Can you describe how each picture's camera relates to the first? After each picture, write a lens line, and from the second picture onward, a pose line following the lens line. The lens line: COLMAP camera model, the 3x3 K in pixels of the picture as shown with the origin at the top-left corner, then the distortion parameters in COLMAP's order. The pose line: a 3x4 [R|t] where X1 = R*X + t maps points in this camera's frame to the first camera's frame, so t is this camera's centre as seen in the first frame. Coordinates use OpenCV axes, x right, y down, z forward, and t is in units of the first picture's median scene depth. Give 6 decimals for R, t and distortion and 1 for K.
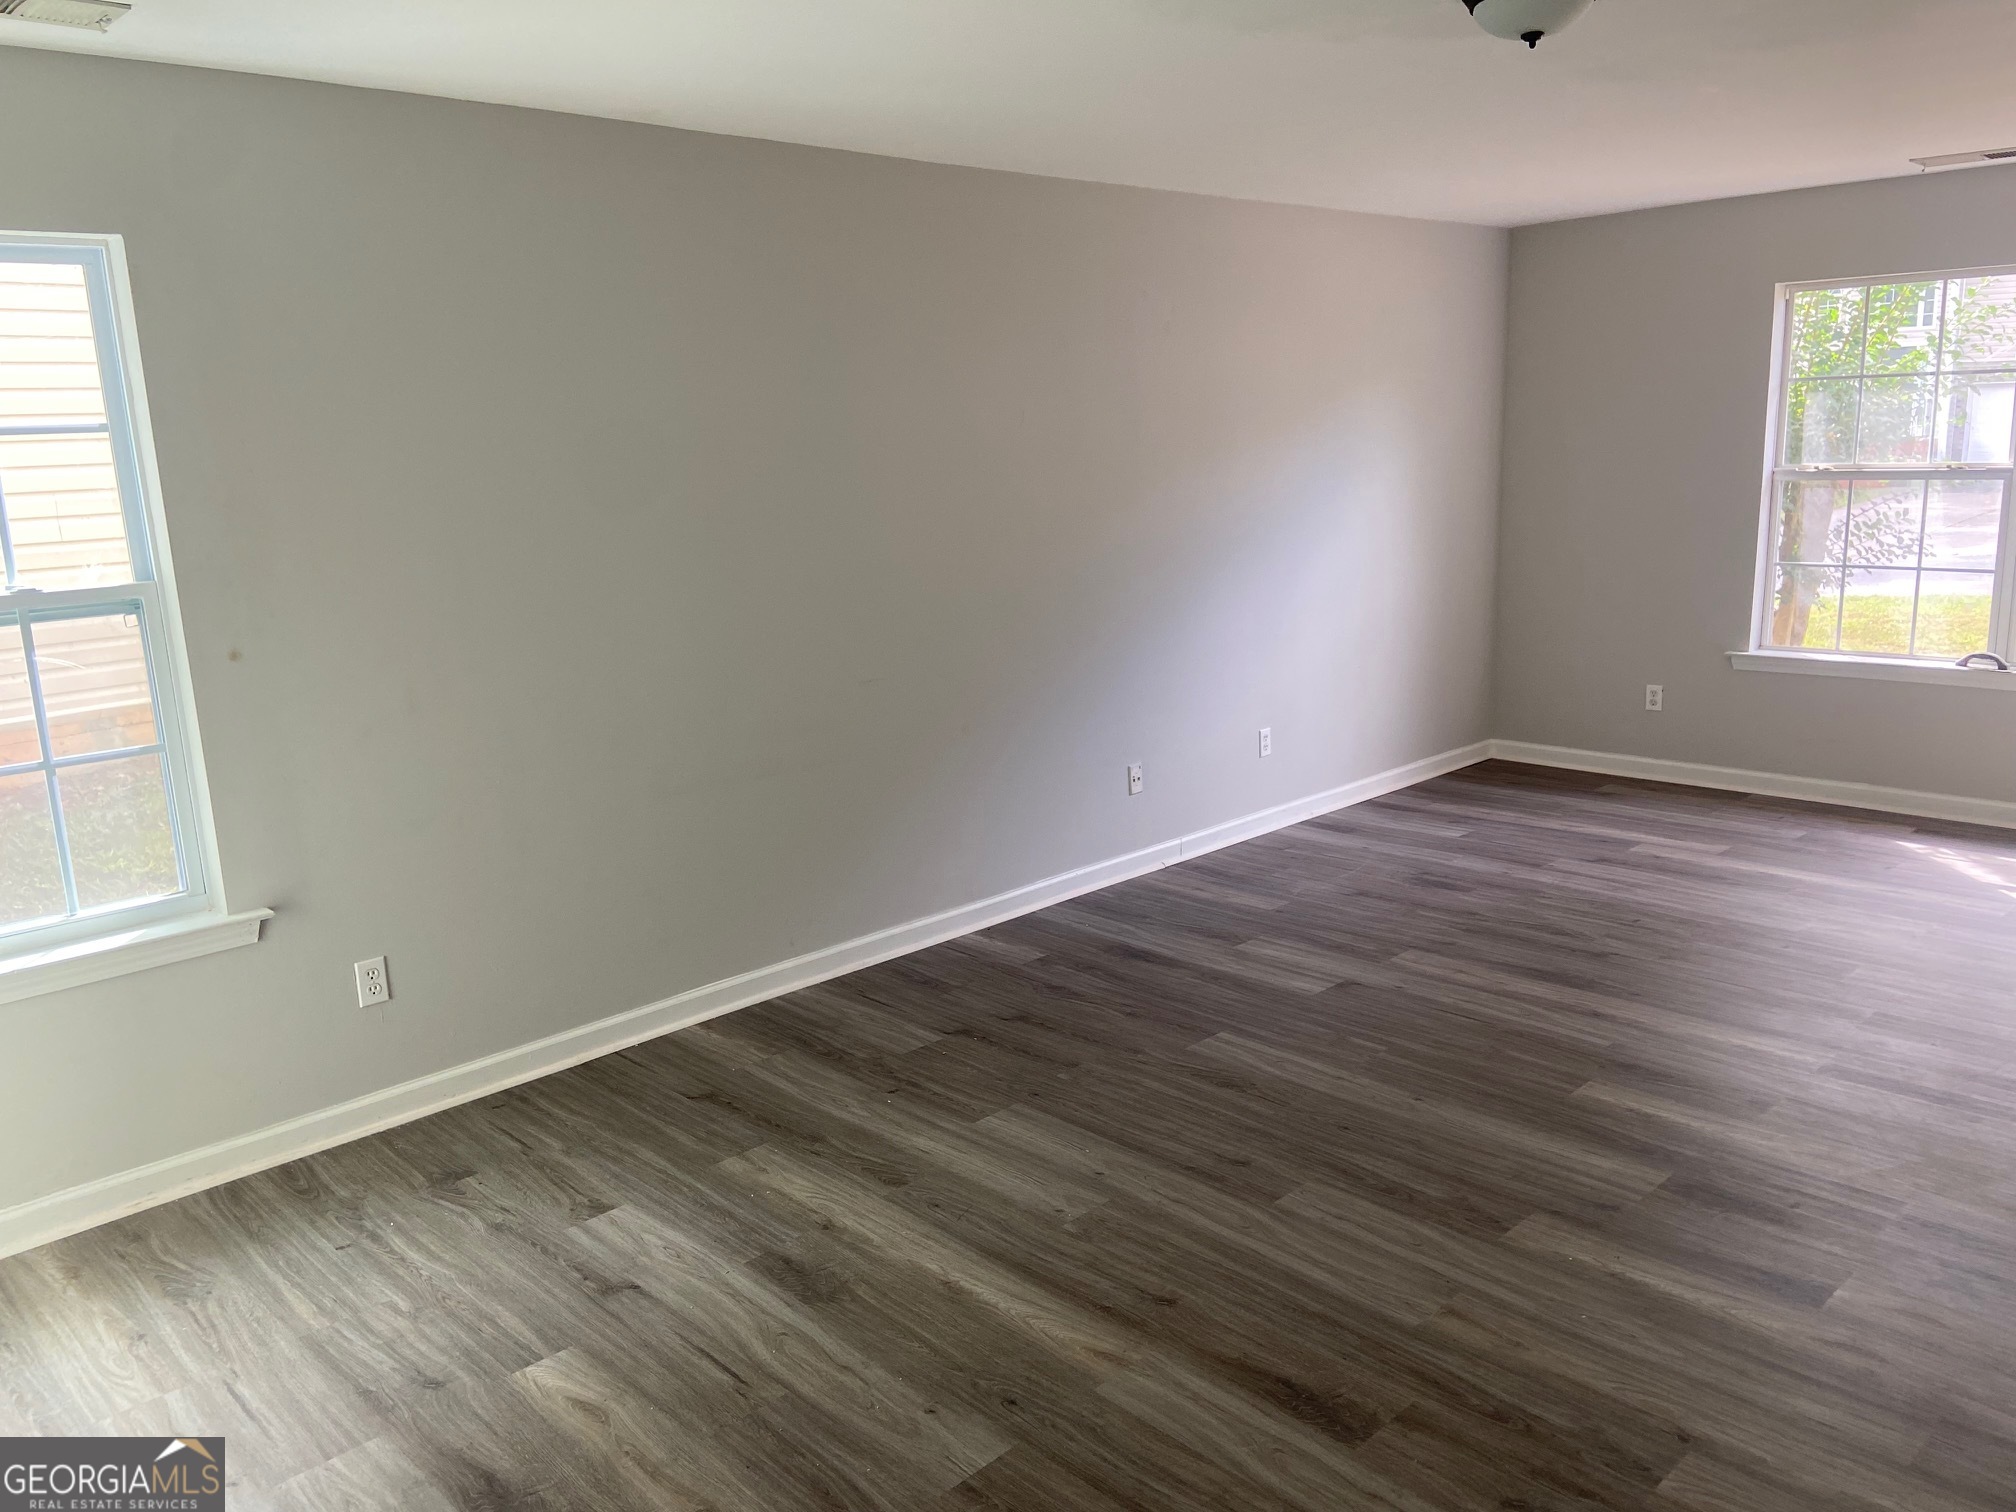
lens RADIAL K [[1525.3, 0, 1008.0], [0, 1525.3, 756.0], [0, 0, 1]] dist [0.102428, -0.154713]
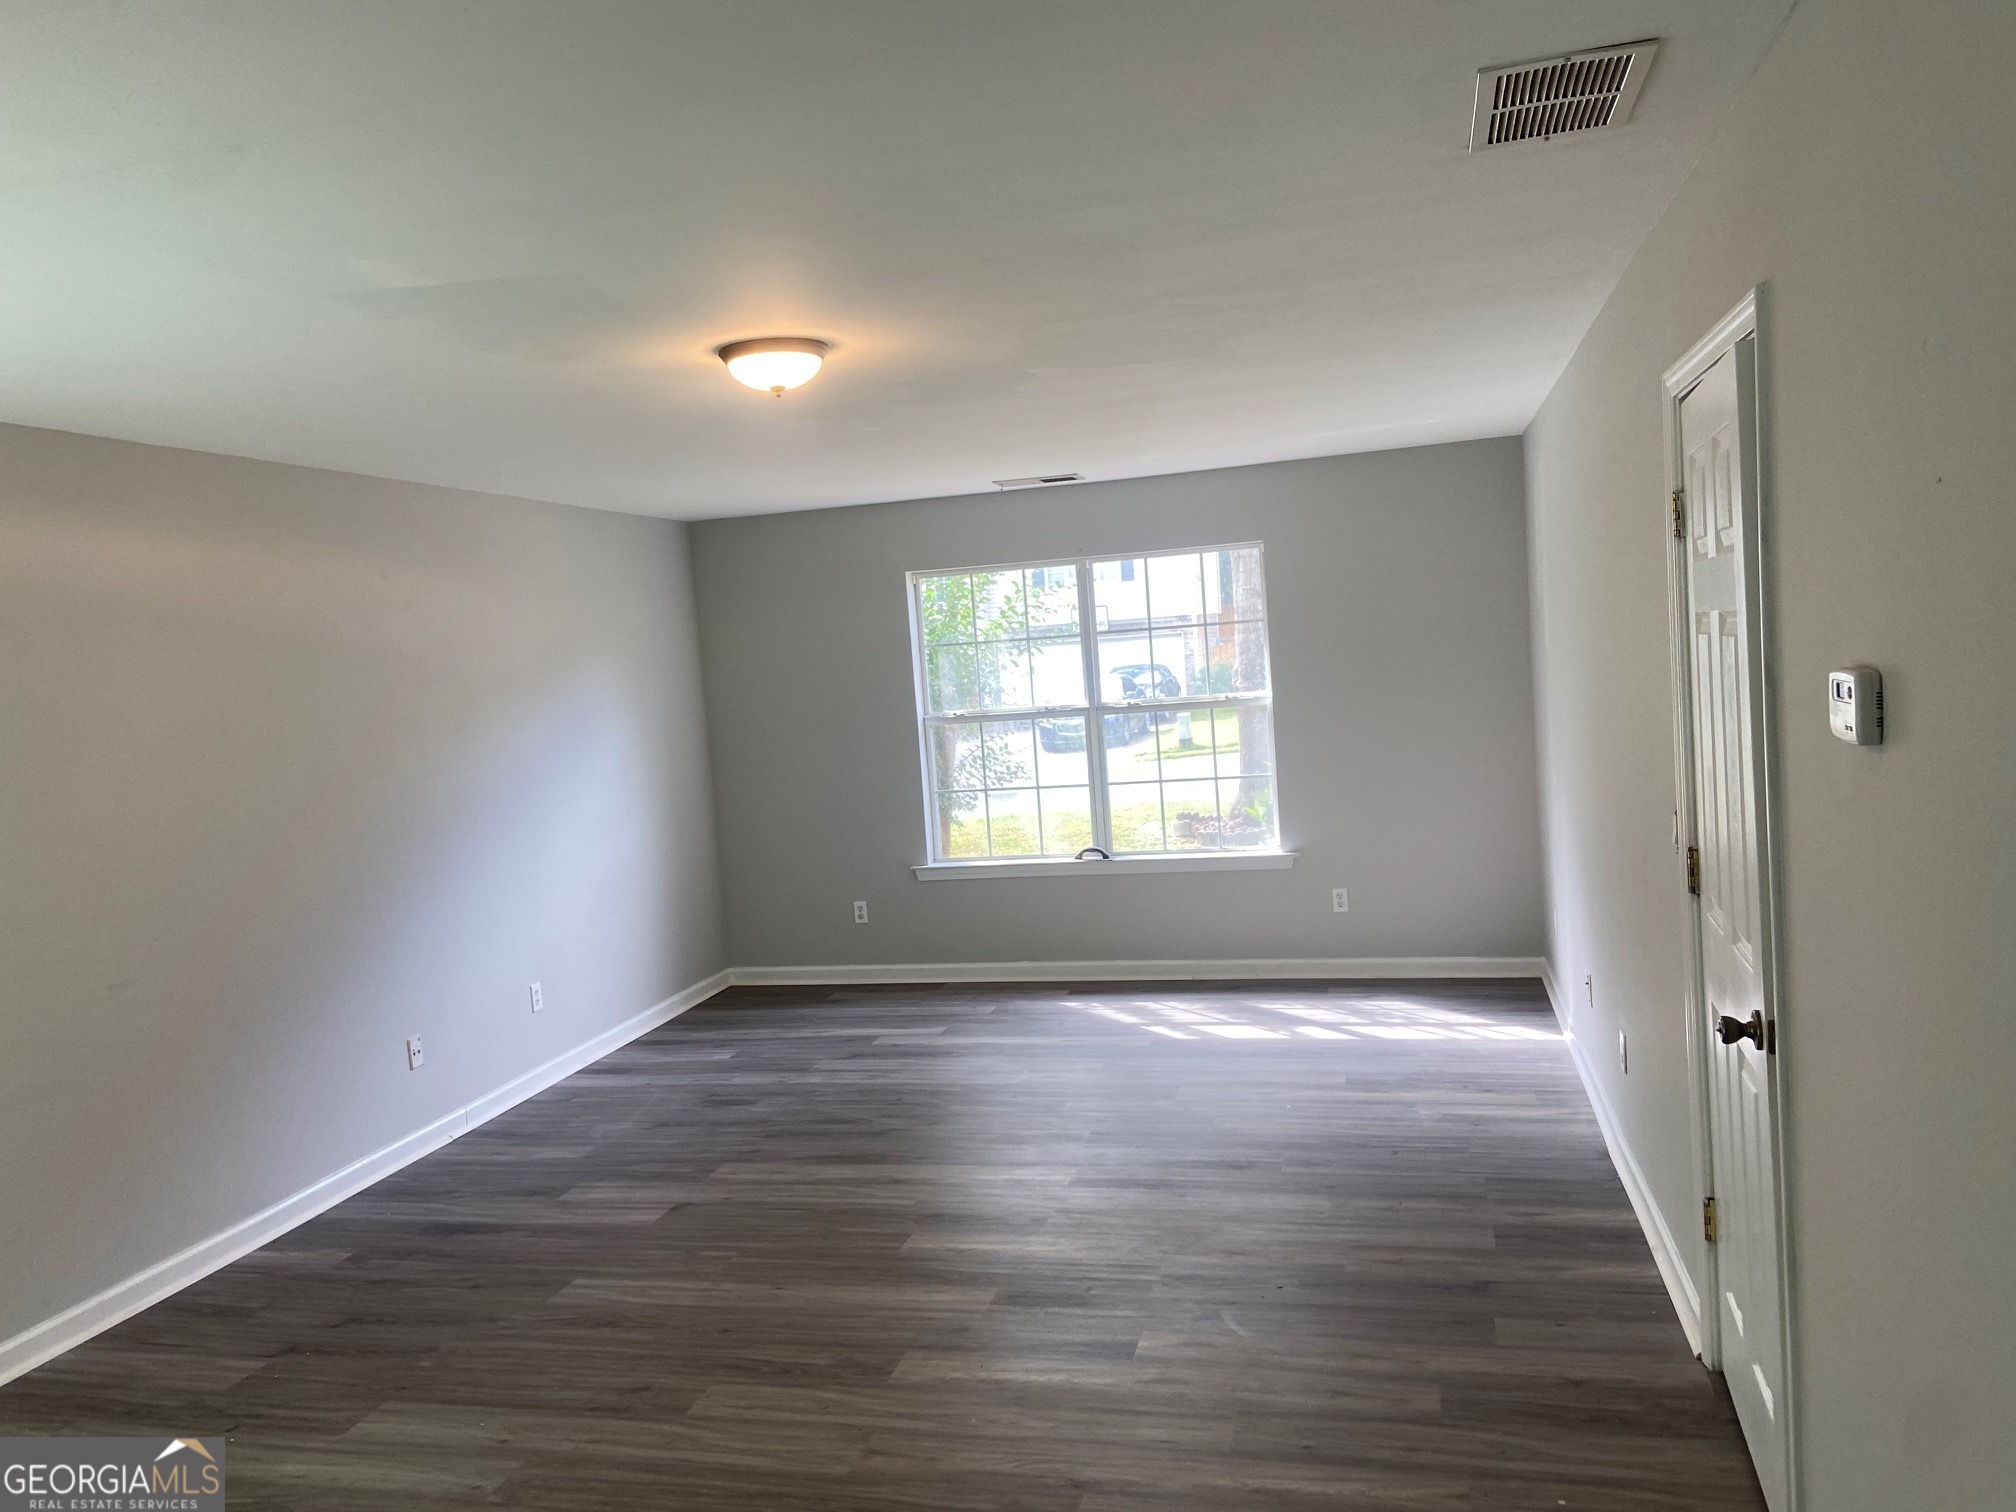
lens RADIAL K [[1525.3, 0, 1008.0], [0, 1525.3, 756.0], [0, 0, 1]] dist [0.102428, -0.154713]
pose [[0.844894, -0.059021, 0.531668, -0.130556], [0.146936, 0.981271, -0.124570, 0.008933], [-0.514358, 0.183369, 0.837742, -0.062575]]
